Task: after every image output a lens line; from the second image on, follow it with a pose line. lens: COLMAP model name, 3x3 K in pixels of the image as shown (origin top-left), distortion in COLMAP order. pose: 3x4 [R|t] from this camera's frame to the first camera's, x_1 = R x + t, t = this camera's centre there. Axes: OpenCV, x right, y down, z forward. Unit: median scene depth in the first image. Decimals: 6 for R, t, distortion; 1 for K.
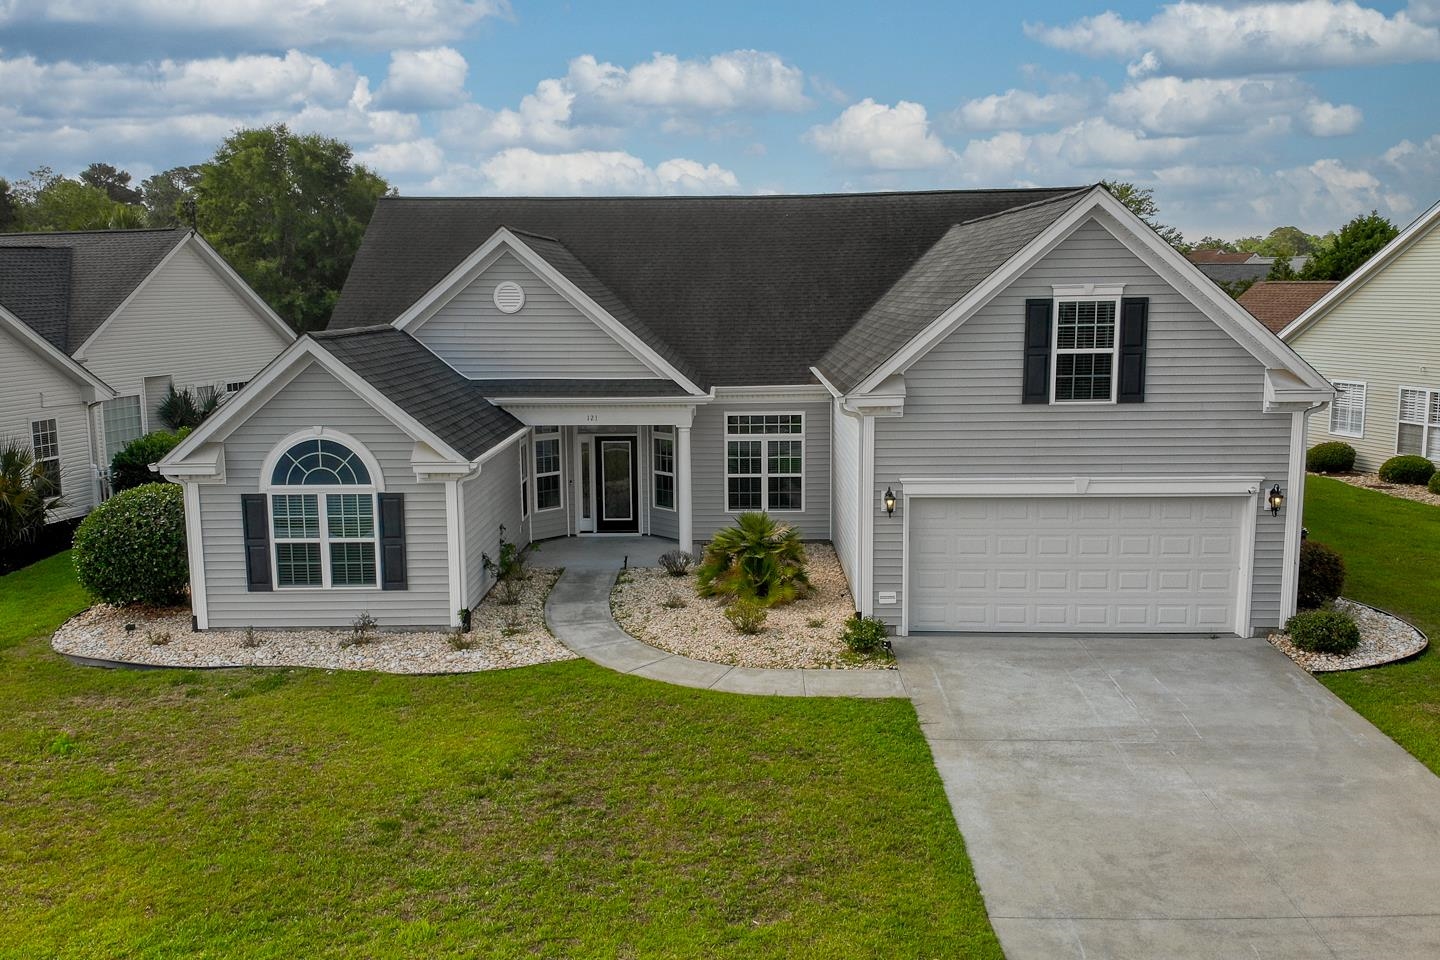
lens RADIAL K [[1250.6, 0, 712.2], [0, 1250.6, 483.4], [0, 0, 1]] dist [0.185778, -0.410055]
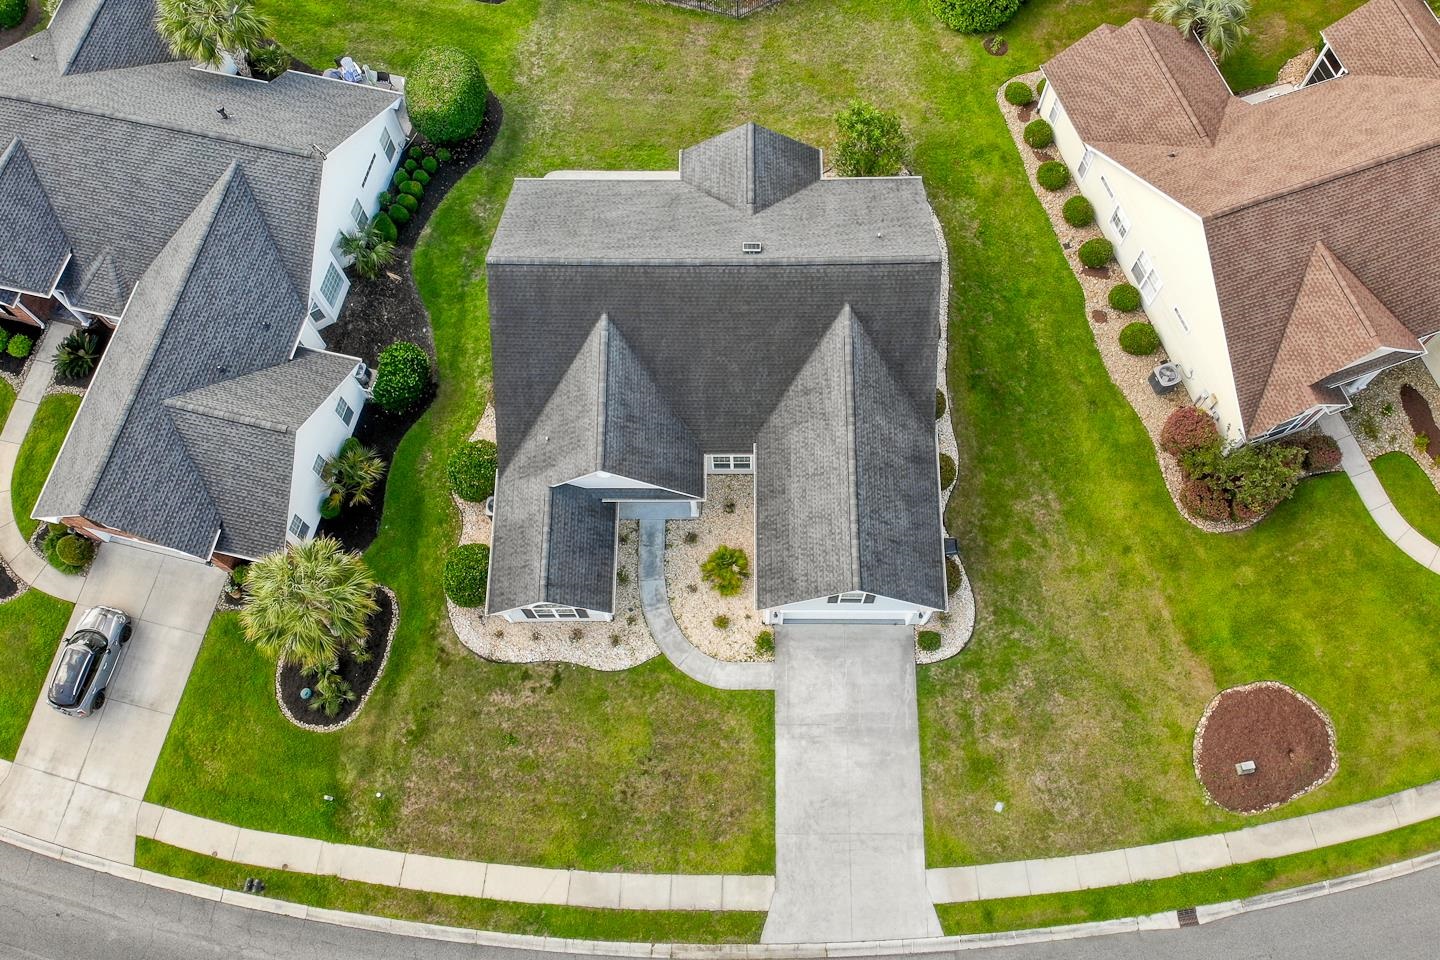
lens RADIAL K [[1263.6, 0, 748.2], [0, 1263.6, 482.0], [0, 0, 1]] dist [0.179717, -0.395809]
pose [[0.999779, -0.019332, 0.008211, 0.069019], [0.002003, 0.476928, 0.878940, -2.382977], [-0.020907, -0.878730, 0.476862, 0.000721]]
